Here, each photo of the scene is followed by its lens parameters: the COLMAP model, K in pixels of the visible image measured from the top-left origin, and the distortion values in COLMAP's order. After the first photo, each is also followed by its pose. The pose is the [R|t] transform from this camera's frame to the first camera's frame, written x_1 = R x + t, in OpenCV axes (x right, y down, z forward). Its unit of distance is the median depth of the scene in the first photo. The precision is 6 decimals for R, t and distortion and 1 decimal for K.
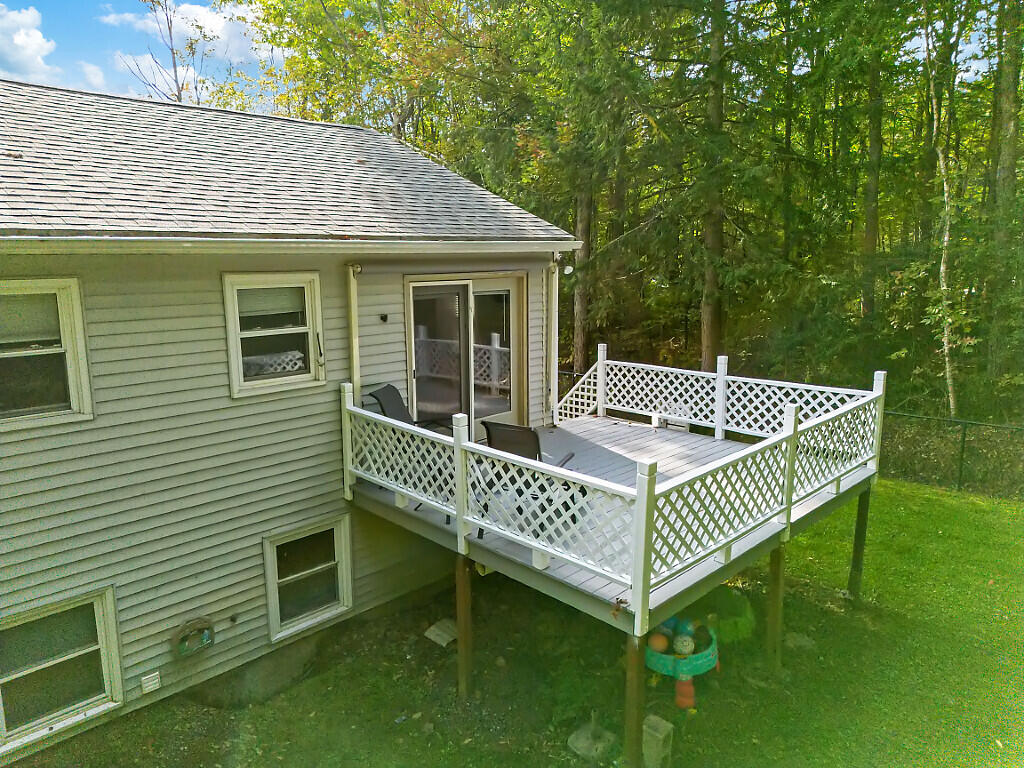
lens RADIAL K [[706.9, 0, 512.0], [0, 706.9, 384.0], [0, 0, 1]] dist [0.067754, -0.068246]
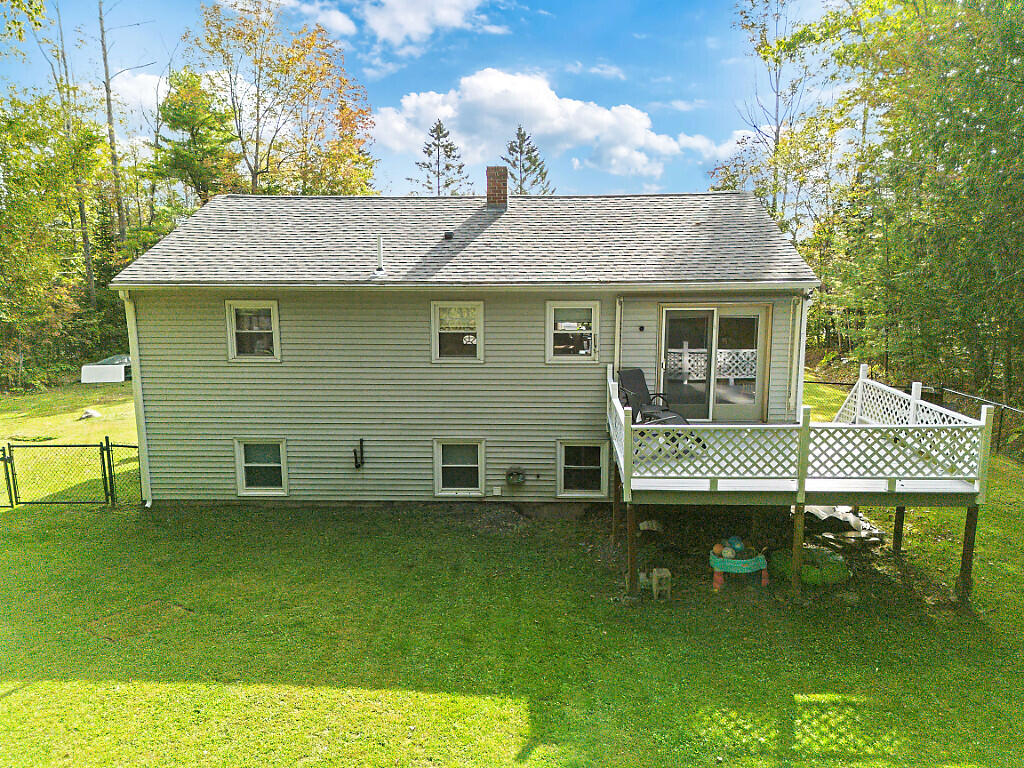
lens RADIAL K [[706.9, 0, 512.0], [0, 706.9, 384.0], [0, 0, 1]] dist [0.067754, -0.068246]
pose [[0.662308, 0.125965, -0.738567, 0.914174], [-0.134223, 0.989766, 0.048444, -0.005041], [0.737111, 0.067048, 0.672437, -0.350377]]
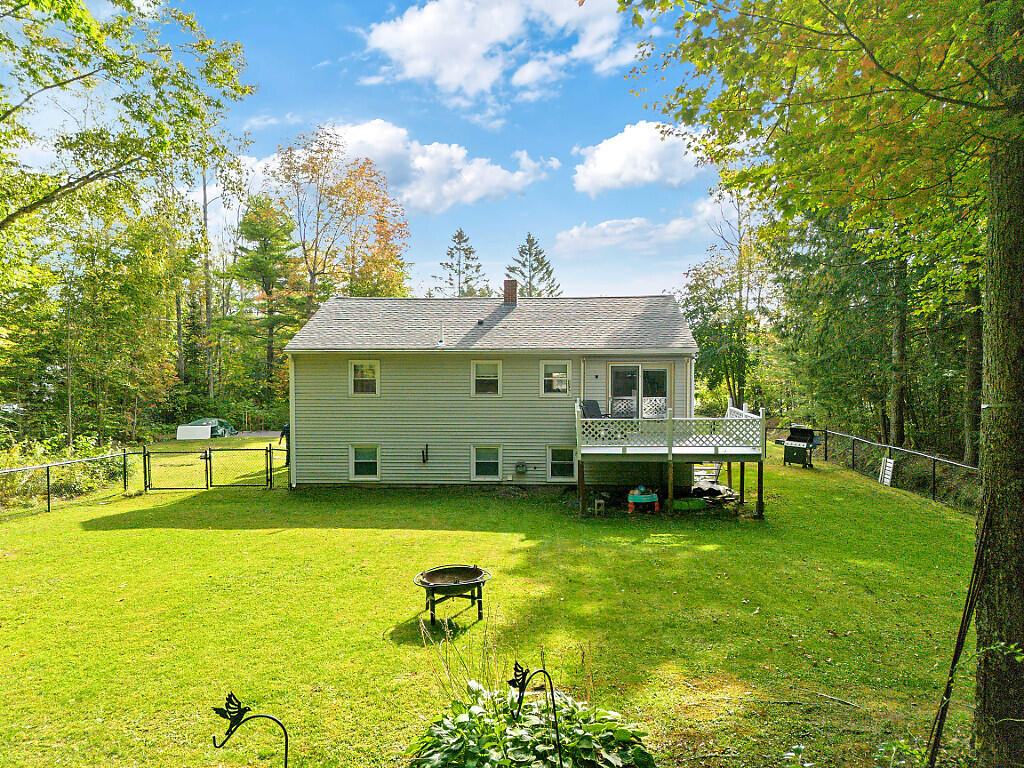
lens RADIAL K [[706.9, 0, 512.0], [0, 706.9, 384.0], [0, 0, 1]] dist [0.067754, -0.068246]
pose [[0.650528, 0.036087, -0.758625, 1.815269], [-0.138038, 0.987852, -0.071377, 0.189934], [0.746833, 0.151152, 0.647606, -1.103349]]
